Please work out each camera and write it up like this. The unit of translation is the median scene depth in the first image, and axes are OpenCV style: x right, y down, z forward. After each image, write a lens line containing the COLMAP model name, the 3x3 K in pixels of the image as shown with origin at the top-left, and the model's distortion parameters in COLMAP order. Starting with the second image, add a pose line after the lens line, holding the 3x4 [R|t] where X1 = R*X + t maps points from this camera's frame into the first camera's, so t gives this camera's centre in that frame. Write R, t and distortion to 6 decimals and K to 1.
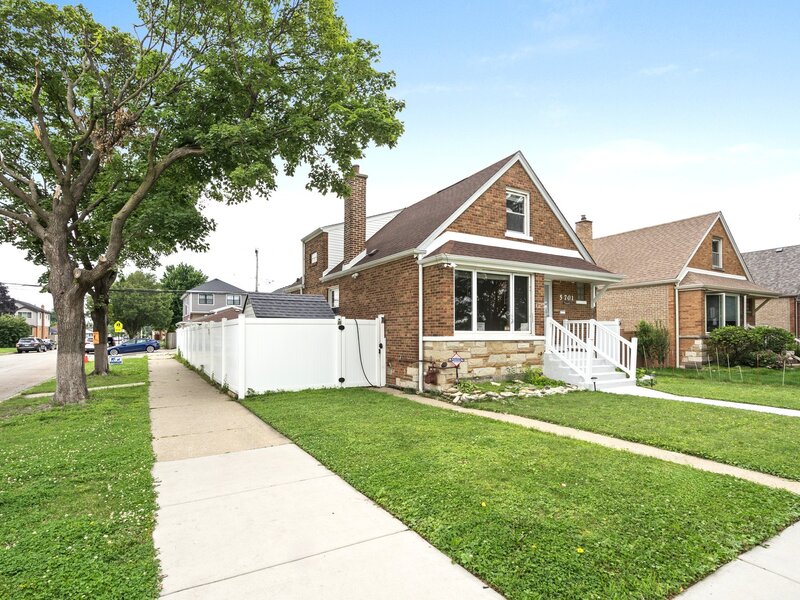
lens RADIAL K [[419.3, 0, 385.2], [0, 419.3, 296.7], [0, 0, 1]] dist [-0.001097, -0.000240]
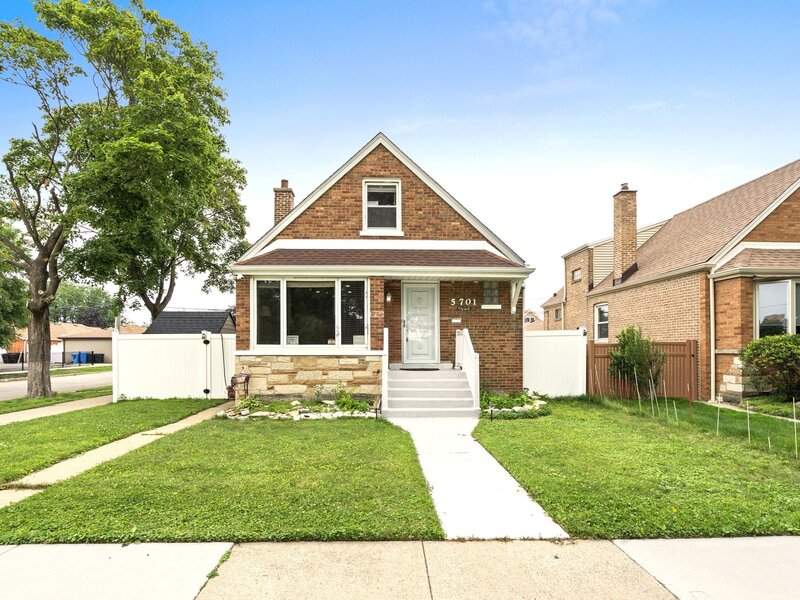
lens RADIAL K [[436.1, 0, 398.6], [0, 436.1, 314.2], [0, 0, 1]] dist [-0.001859, -0.000314]
pose [[0.879393, -0.037014, -0.474655, 0.821991], [0.043031, 0.999072, 0.001816, 0.021396], [0.474148, -0.022022, 0.880170, 0.252903]]
